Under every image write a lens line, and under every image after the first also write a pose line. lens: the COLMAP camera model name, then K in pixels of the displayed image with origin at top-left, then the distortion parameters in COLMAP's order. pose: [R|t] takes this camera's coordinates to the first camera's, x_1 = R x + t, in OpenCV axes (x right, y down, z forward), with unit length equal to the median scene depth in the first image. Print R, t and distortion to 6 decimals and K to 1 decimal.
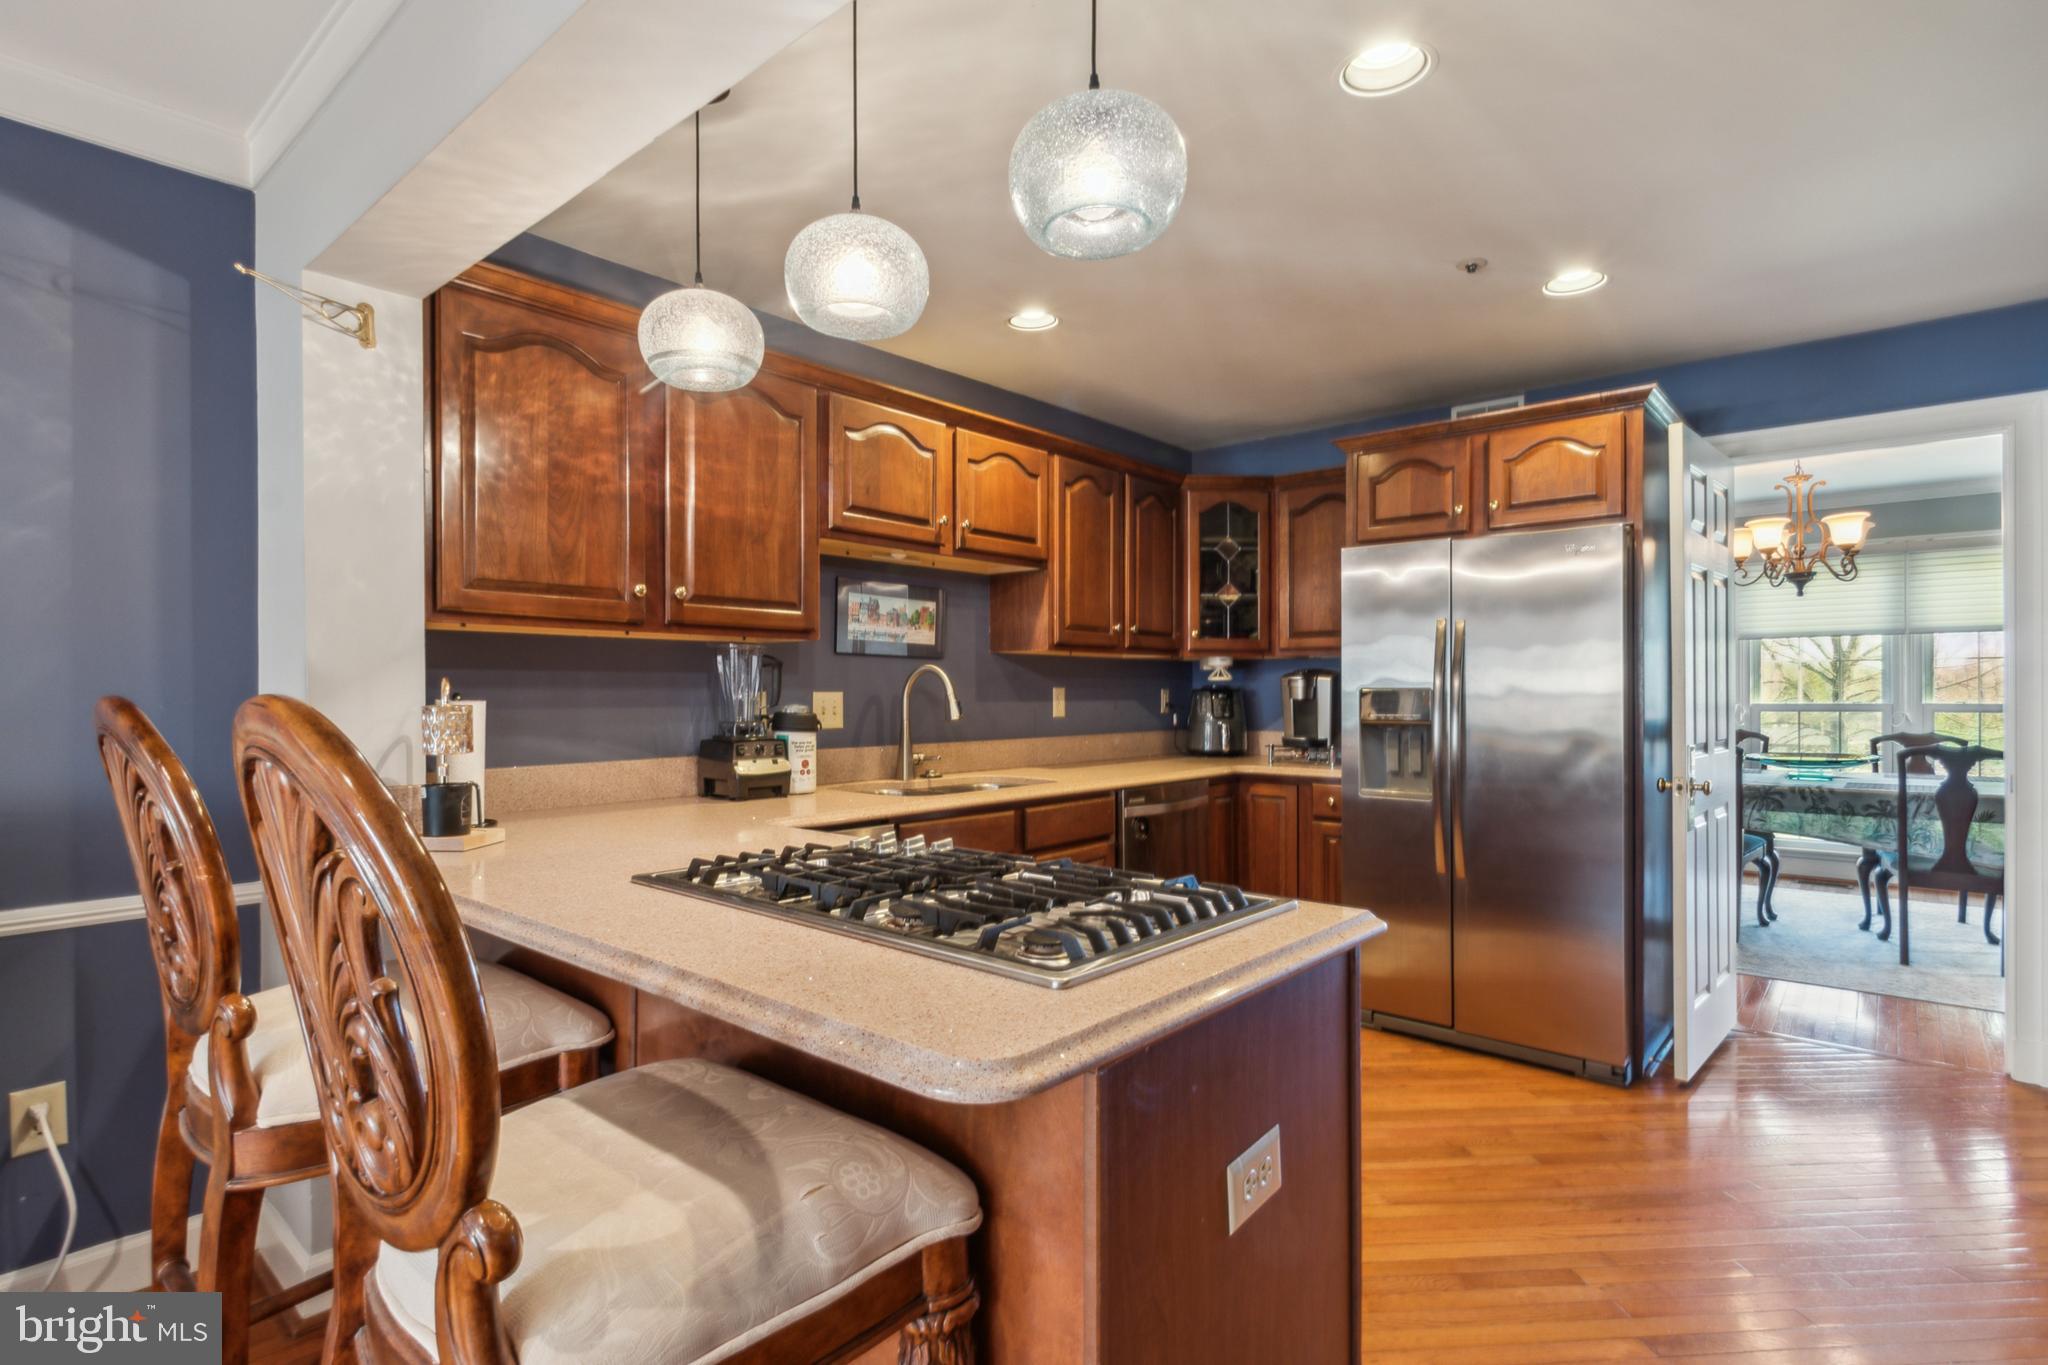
lens RADIAL K [[1037.2, 0, 1011.5], [0, 1037.2, 692.4], [0, 0, 1]] dist [0.000520, -0.001404]
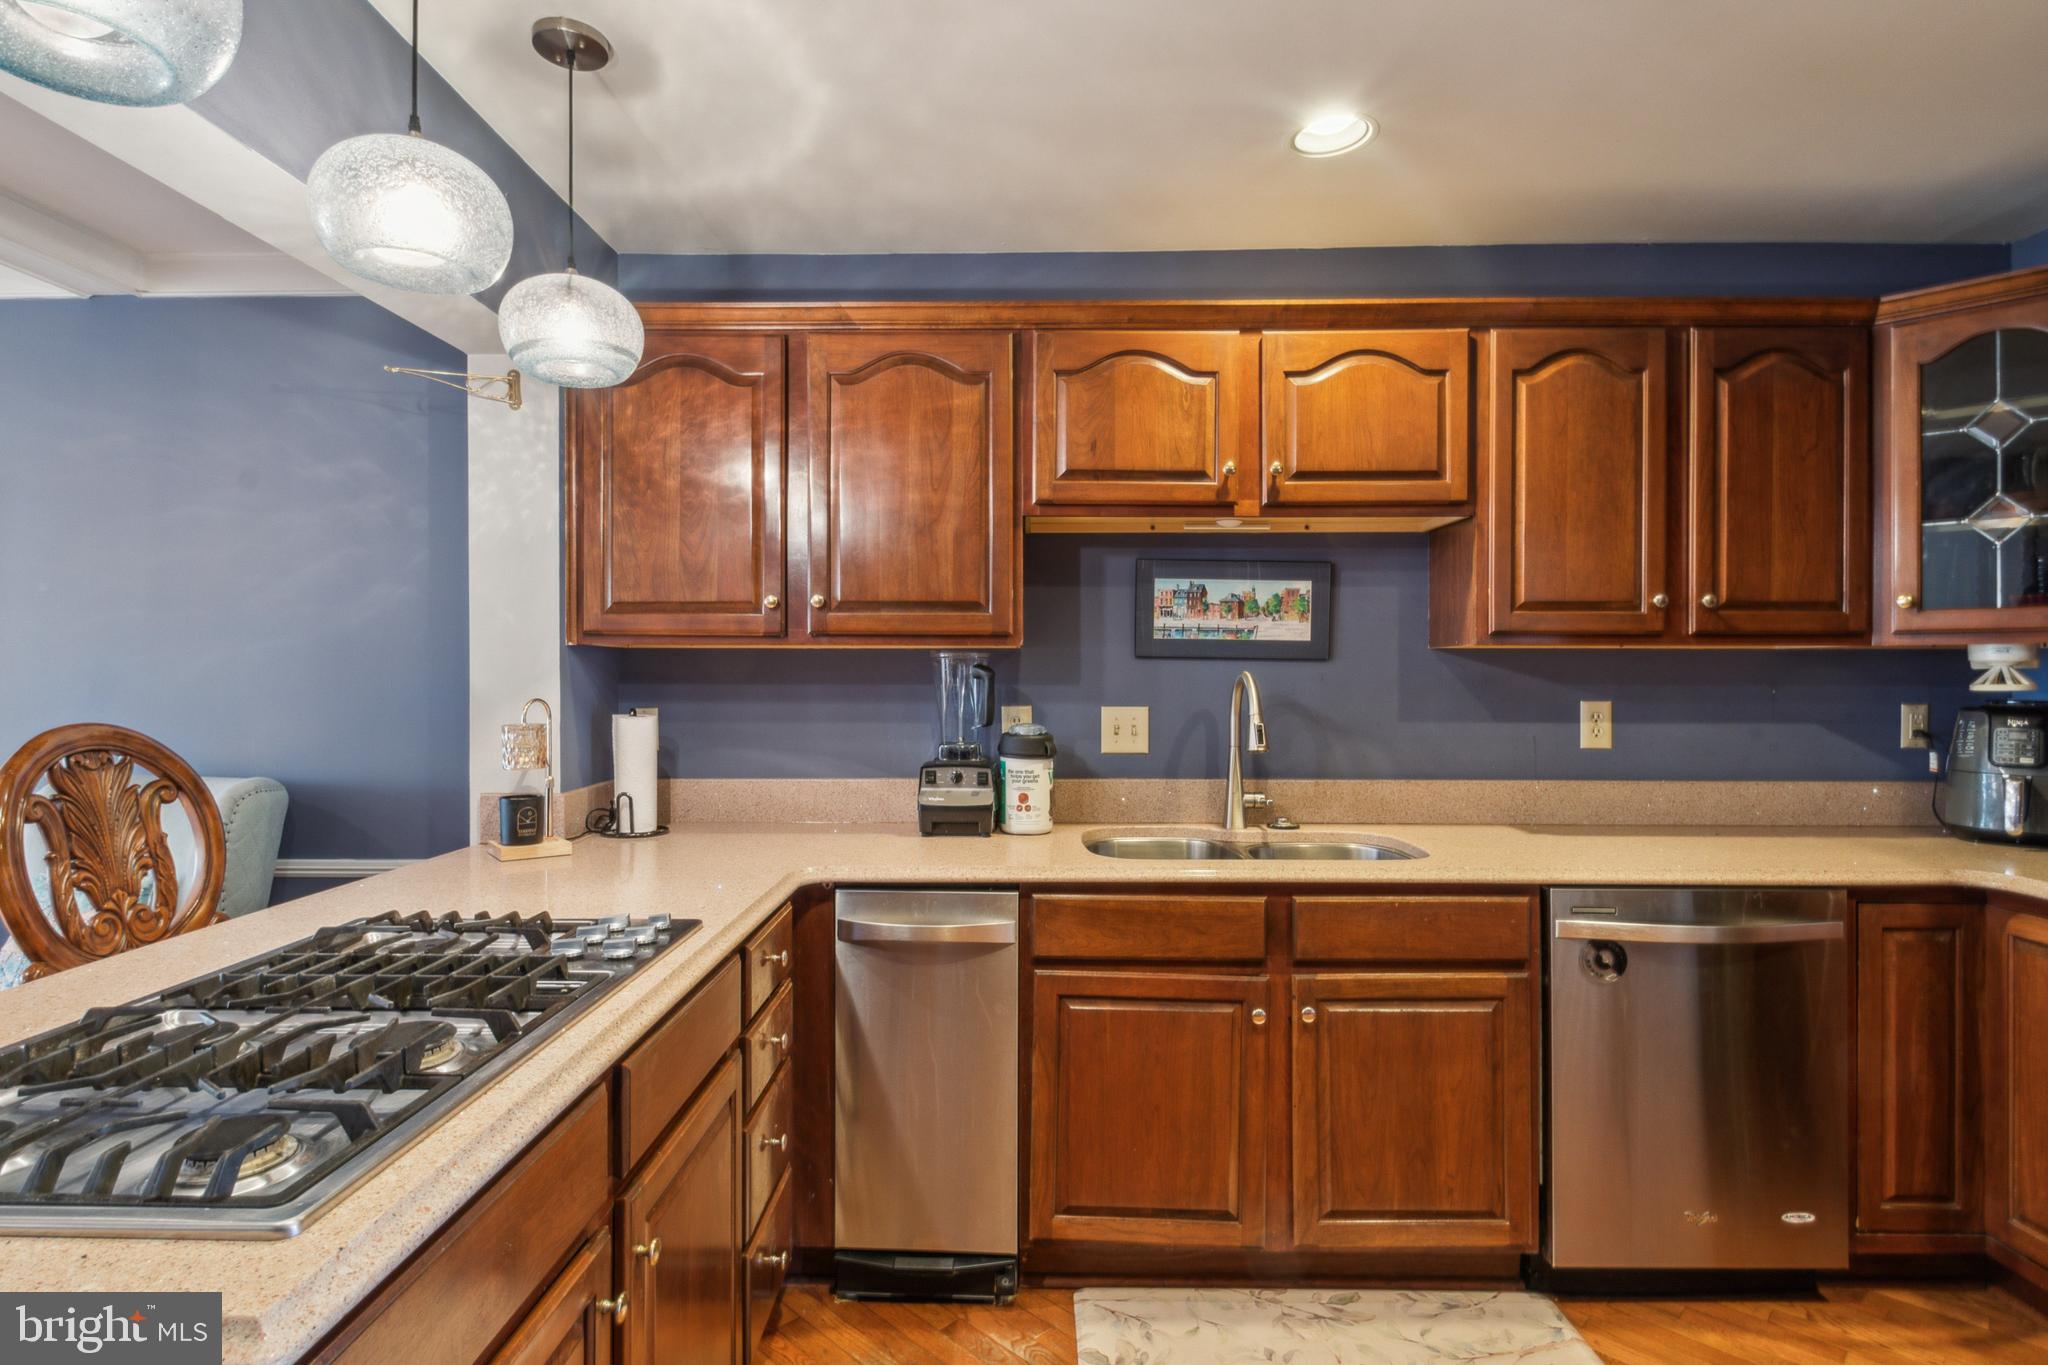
lens RADIAL K [[1037.2, 0, 1004.5], [0, 1037.2, 675.7], [0, 0, 1]] dist [0.000520, -0.001404]
pose [[0.637370, 0.002425, -0.770554, 0.370920], [-0.001989, 0.999997, 0.001502, -0.024730], [0.770556, 0.000576, 0.637373, 0.419965]]
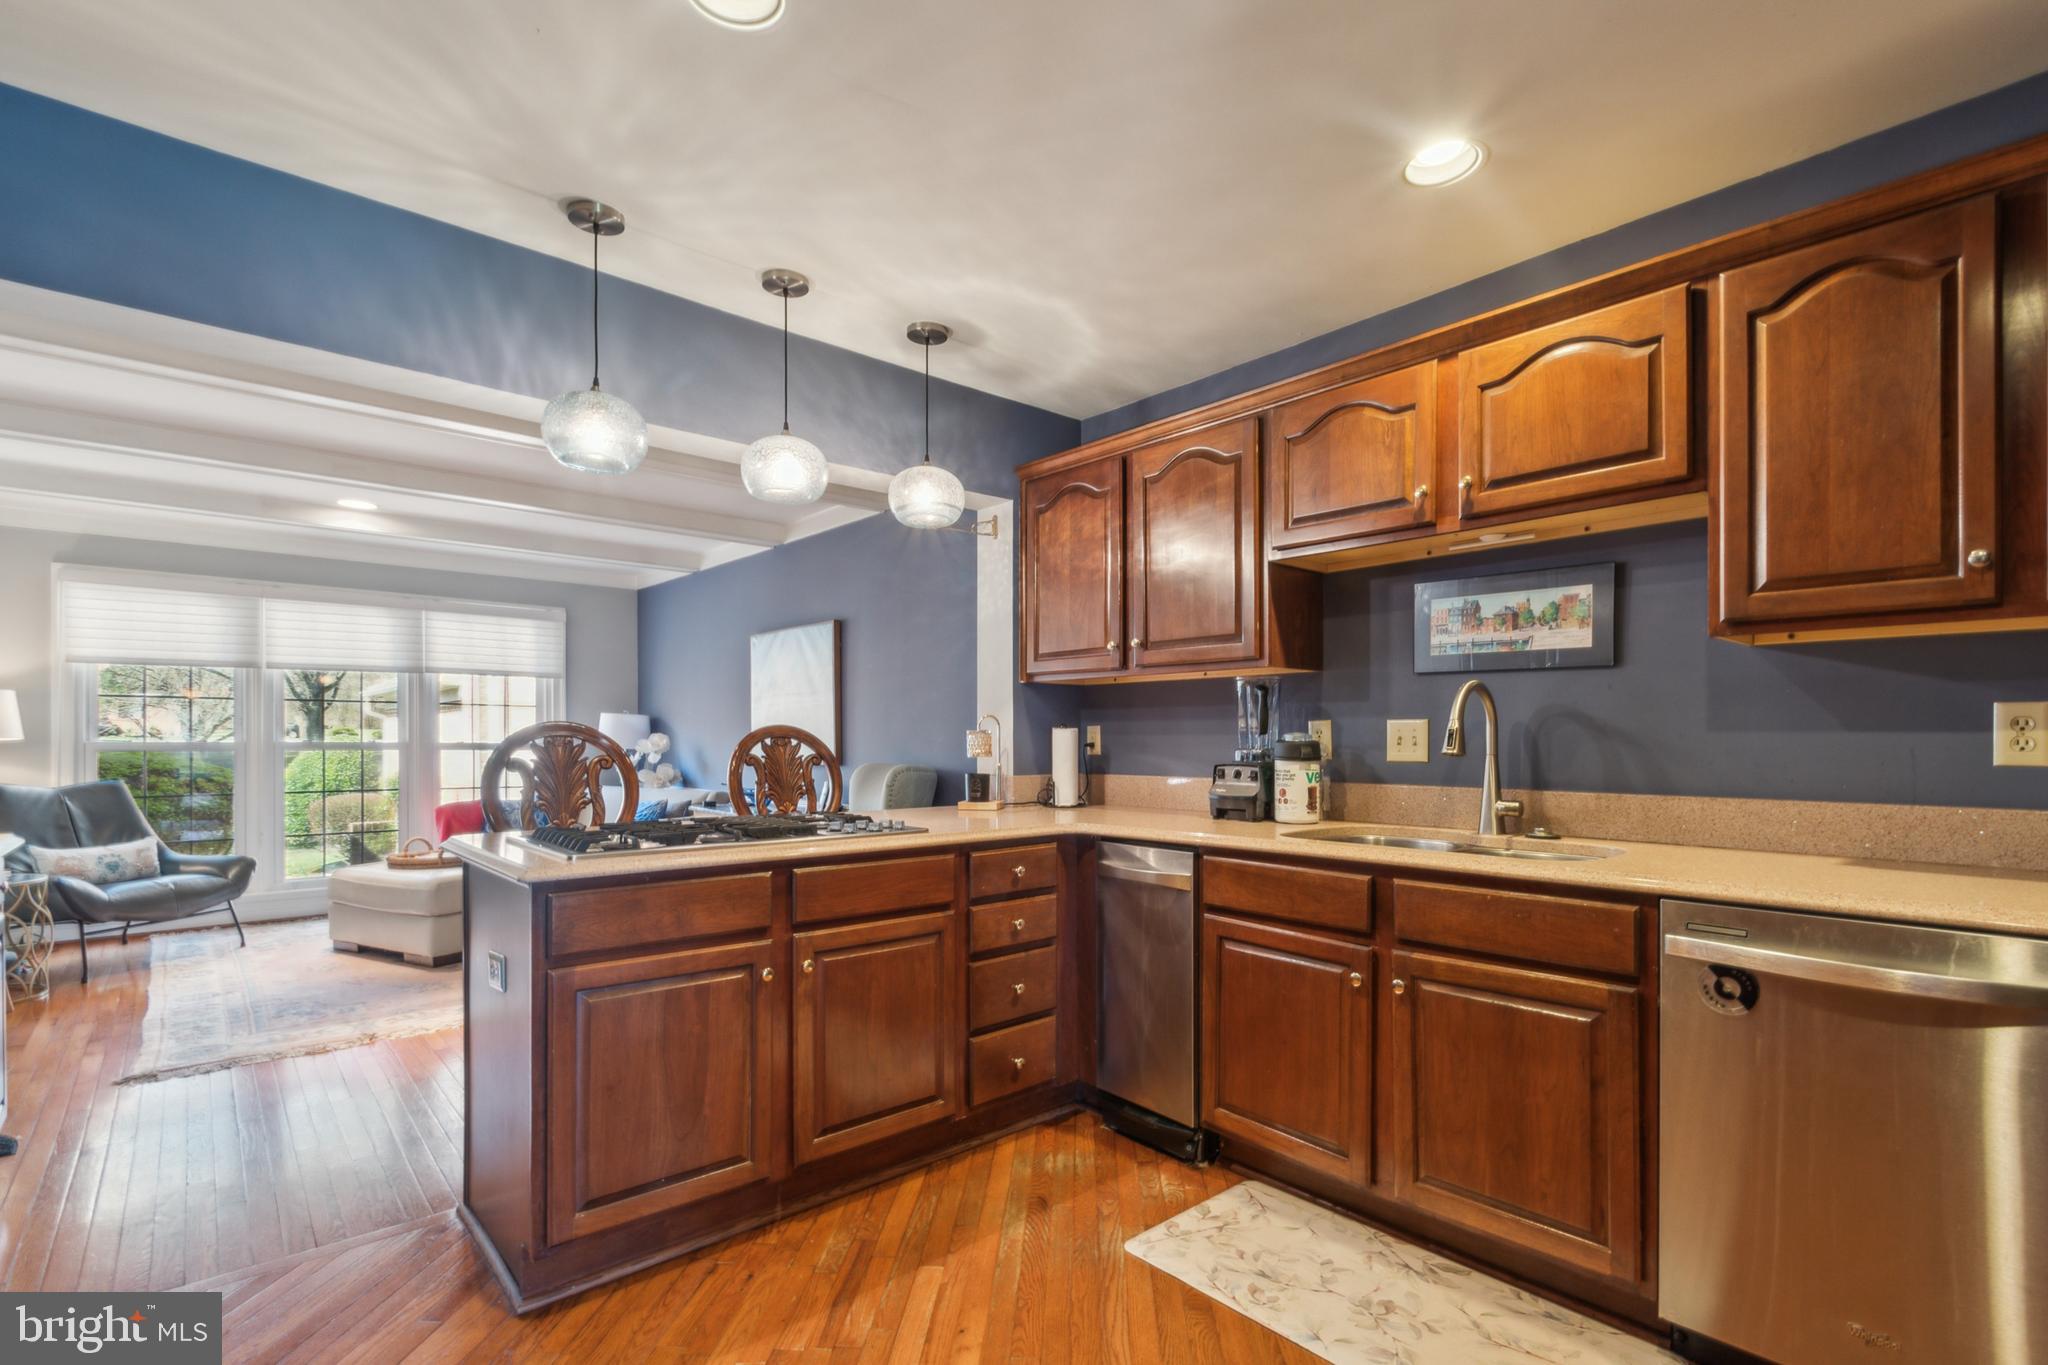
lens RADIAL K [[938.3, 0, 1018.2], [0, 938.3, 738.1], [0, 0, 1]] dist [-0.001793, -0.001748]
pose [[-0.138850, 0.003592, -0.990307, 0.638883], [0.000593, 0.999994, 0.003544, 0.012274], [0.990313, -0.000095, -0.138852, 0.778721]]
